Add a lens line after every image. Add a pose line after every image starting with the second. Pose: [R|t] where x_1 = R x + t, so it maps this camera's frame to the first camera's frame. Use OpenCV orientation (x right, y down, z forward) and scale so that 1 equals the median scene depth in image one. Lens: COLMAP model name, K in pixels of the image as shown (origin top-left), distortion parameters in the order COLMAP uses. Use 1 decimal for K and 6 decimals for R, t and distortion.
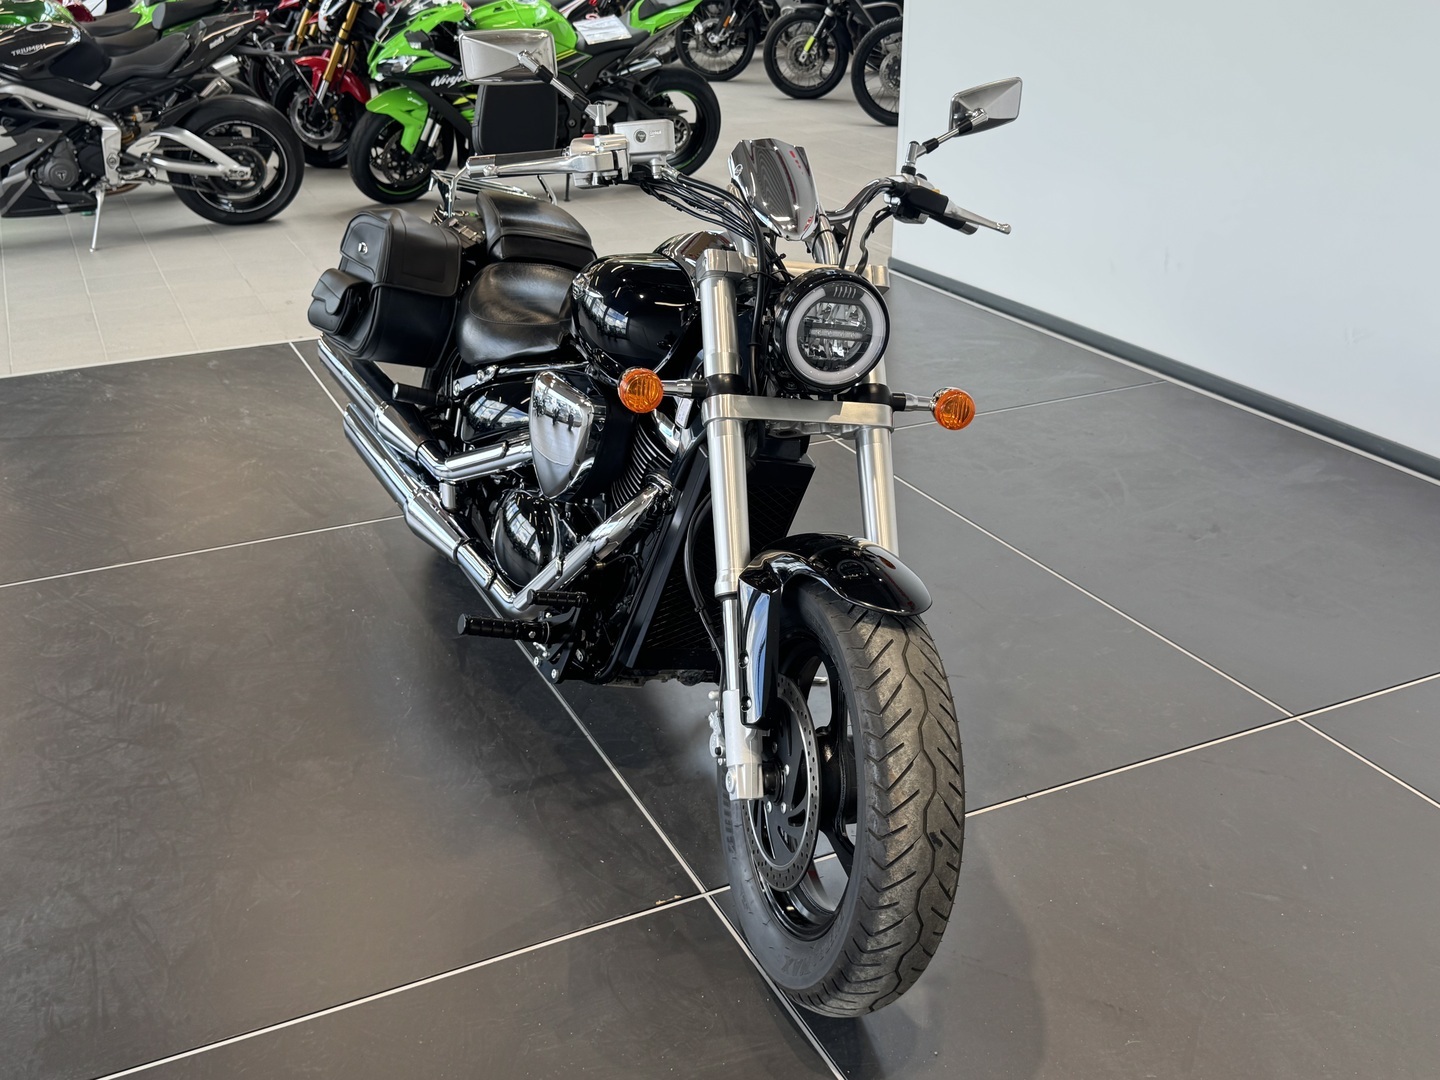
lens RADIAL K [[1505.4, 0, 720.0], [0, 1505.4, 459.1], [0, 0, 1]] dist [0.010566, 0.010448]
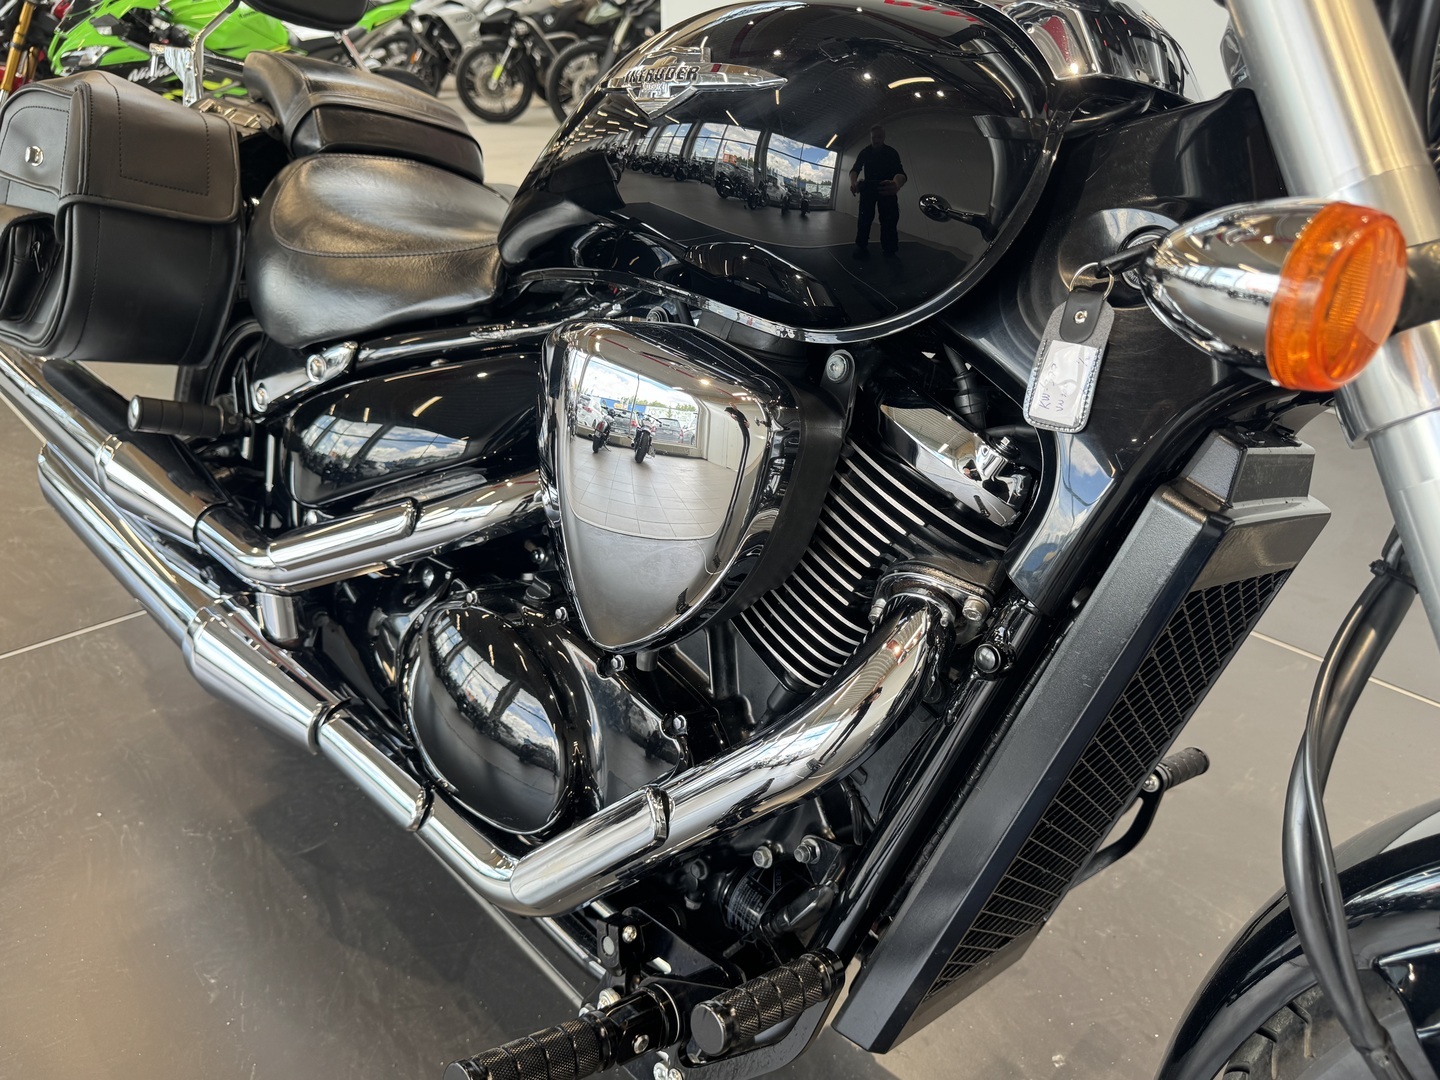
lens RADIAL K [[1137.6, 0, 727.8], [0, 1137.6, 499.0], [0, 0, 1]] dist [-0.000695, -0.023362]
pose [[0.958645, -0.103521, 0.265111, -0.127614], [0.089119, 0.993844, 0.065823, -0.023717], [-0.270293, -0.039475, 0.961969, 0.574638]]
